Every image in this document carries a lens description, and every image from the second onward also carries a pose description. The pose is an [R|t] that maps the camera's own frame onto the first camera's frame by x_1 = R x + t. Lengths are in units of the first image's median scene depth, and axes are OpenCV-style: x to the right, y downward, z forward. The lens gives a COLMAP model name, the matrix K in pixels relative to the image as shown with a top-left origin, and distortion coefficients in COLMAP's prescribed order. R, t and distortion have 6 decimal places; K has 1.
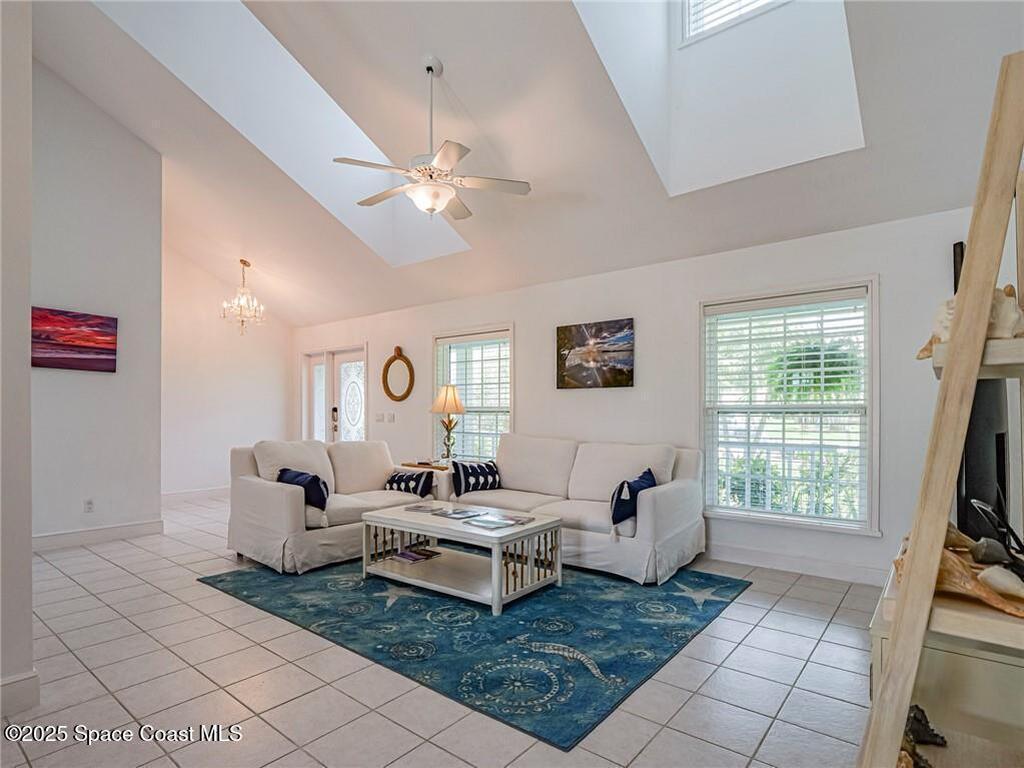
lens RADIAL K [[537.7, 0, 509.5], [0, 537.7, 410.6], [0, 0, 1]] dist [-0.005204, -0.001430]
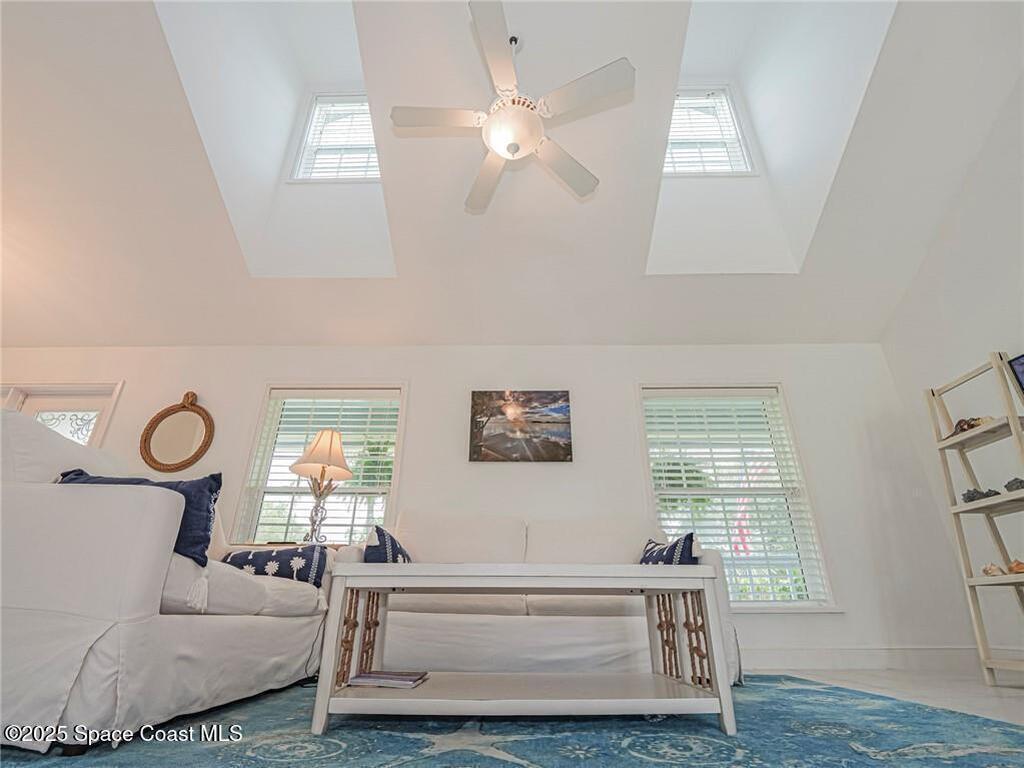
lens RADIAL K [[492.6, 0, 507.0], [0, 492.6, 378.7], [0, 0, 1]] dist [-0.017257, 0.001130]
pose [[0.794574, 0.263632, 0.546946, -0.318627], [-0.010303, 0.906541, -0.421991, 0.166122], [-0.607079, 0.329668, 0.723031, 0.415797]]
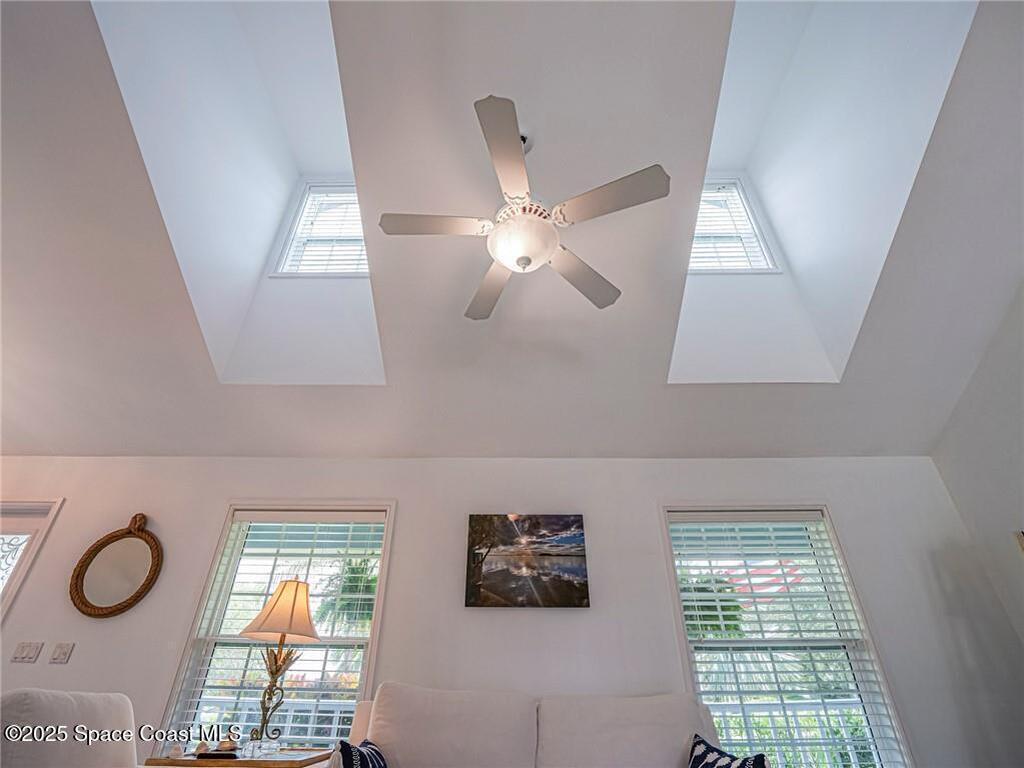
lens RADIAL K [[492.6, 0, 510.0], [0, 492.6, 374.6], [0, 0, 1]] dist [-0.017257, 0.001130]
pose [[0.786361, 0.339097, 0.516381, -0.296145], [-0.006378, 0.840295, -0.542092, 0.050134], [-0.617734, 0.422987, 0.662938, 0.465373]]
